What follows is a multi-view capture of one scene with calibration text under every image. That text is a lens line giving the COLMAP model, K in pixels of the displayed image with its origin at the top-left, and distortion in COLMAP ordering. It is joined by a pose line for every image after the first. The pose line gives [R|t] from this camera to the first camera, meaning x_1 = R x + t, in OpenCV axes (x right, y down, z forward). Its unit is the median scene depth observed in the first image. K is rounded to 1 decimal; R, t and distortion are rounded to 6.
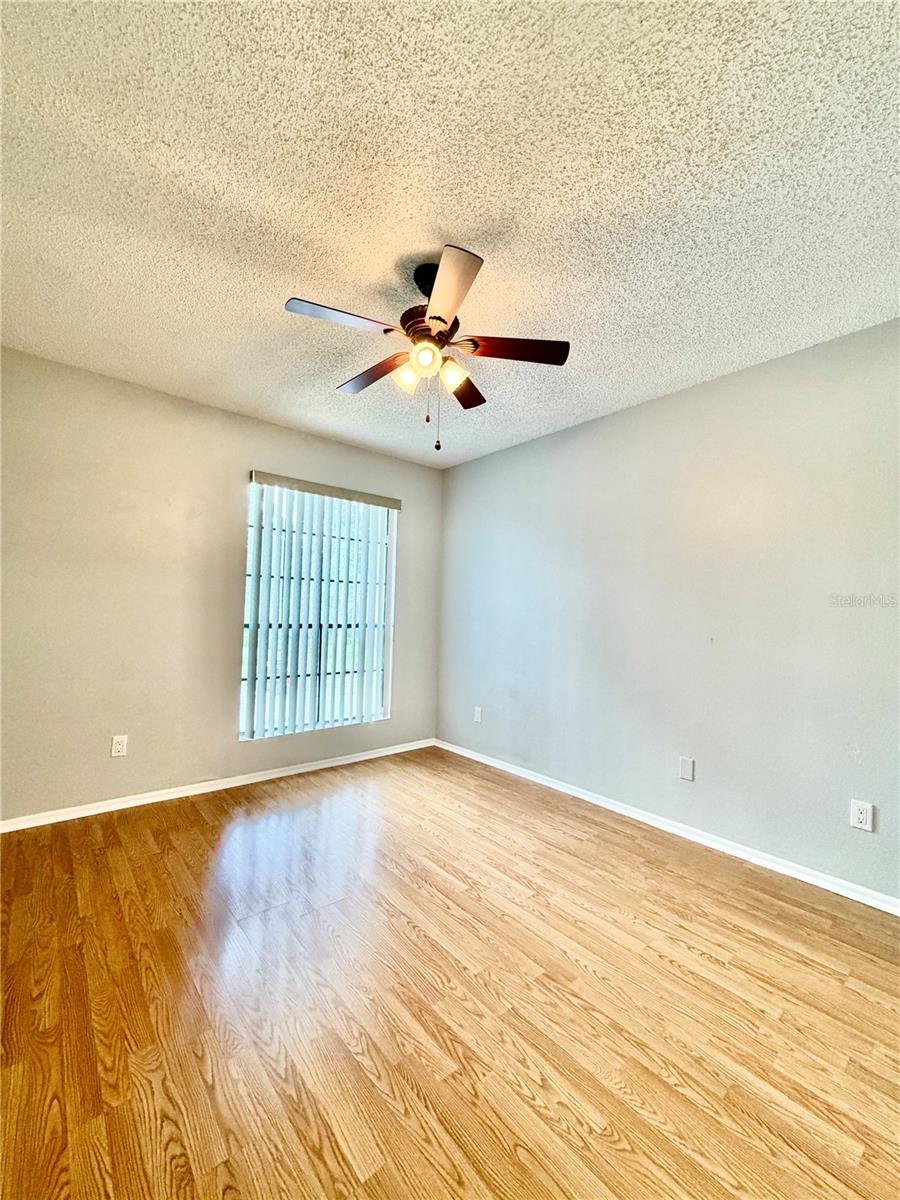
lens RADIAL K [[477.4, 0, 450.8], [0, 477.4, 596.7], [0, 0, 1]] dist [-0.001055, -0.001017]
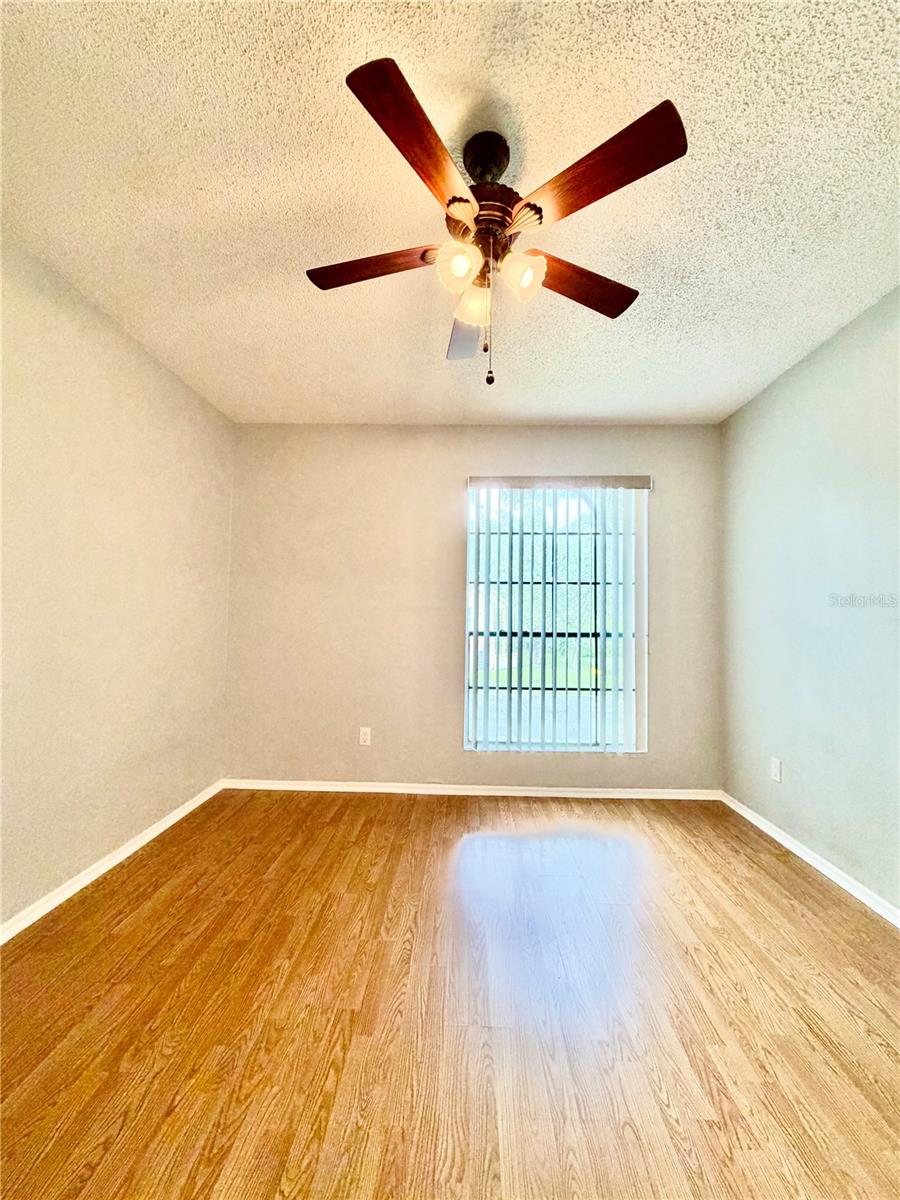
lens RADIAL K [[480.5, 0, 457.1], [0, 480.5, 594.5], [0, 0, 1]] dist [0.001026, 0.000471]
pose [[0.742550, -0.048521, -0.668031, 0.243092], [0.029847, 0.998779, -0.039367, 0.021660], [0.669125, 0.009294, 0.743092, 0.263956]]
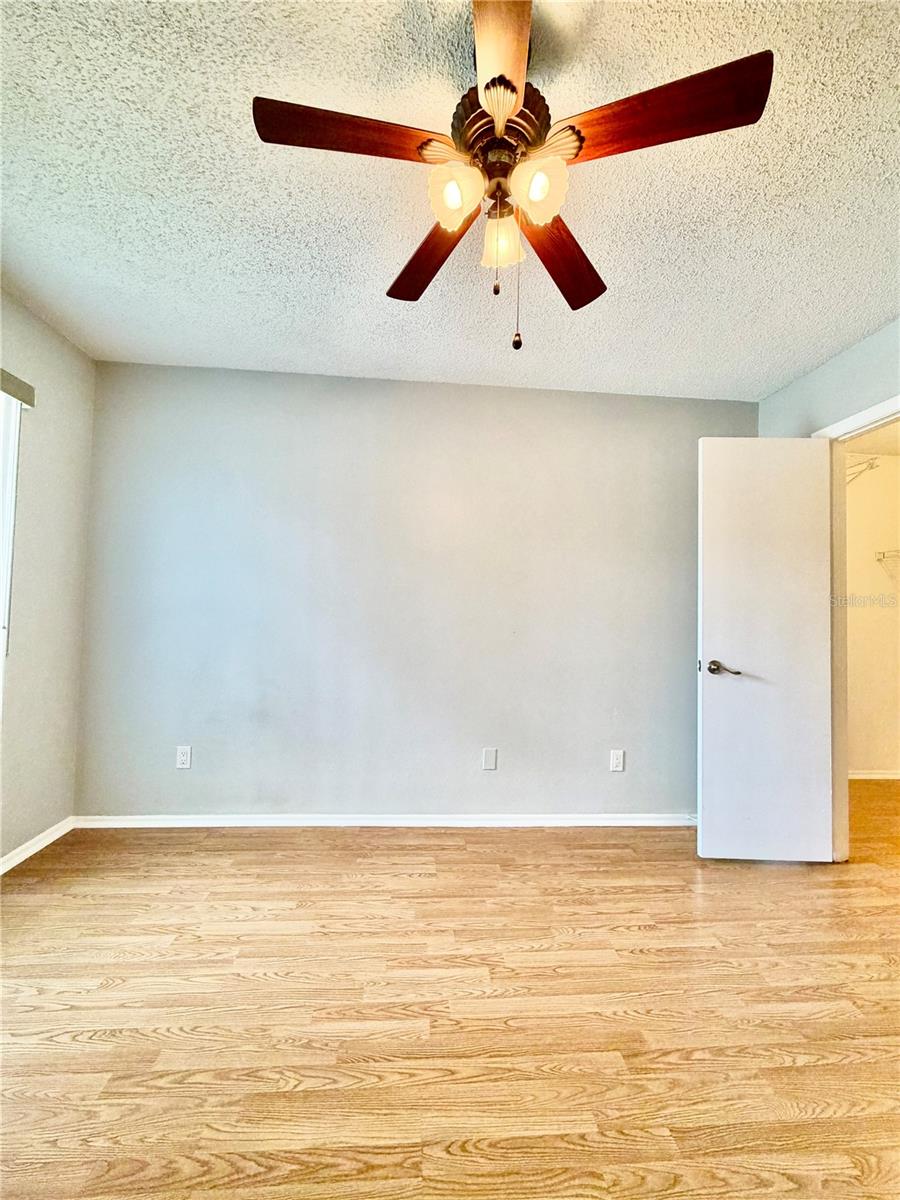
lens RADIAL K [[477.4, 0, 450.8], [0, 477.4, 596.7], [0, 0, 1]] dist [-0.001055, -0.001017]
pose [[0.588162, 0.026190, 0.808319, -0.343186], [-0.040009, 0.999194, -0.003263, 0.018402], [-0.807753, -0.030420, 0.588736, 0.421855]]
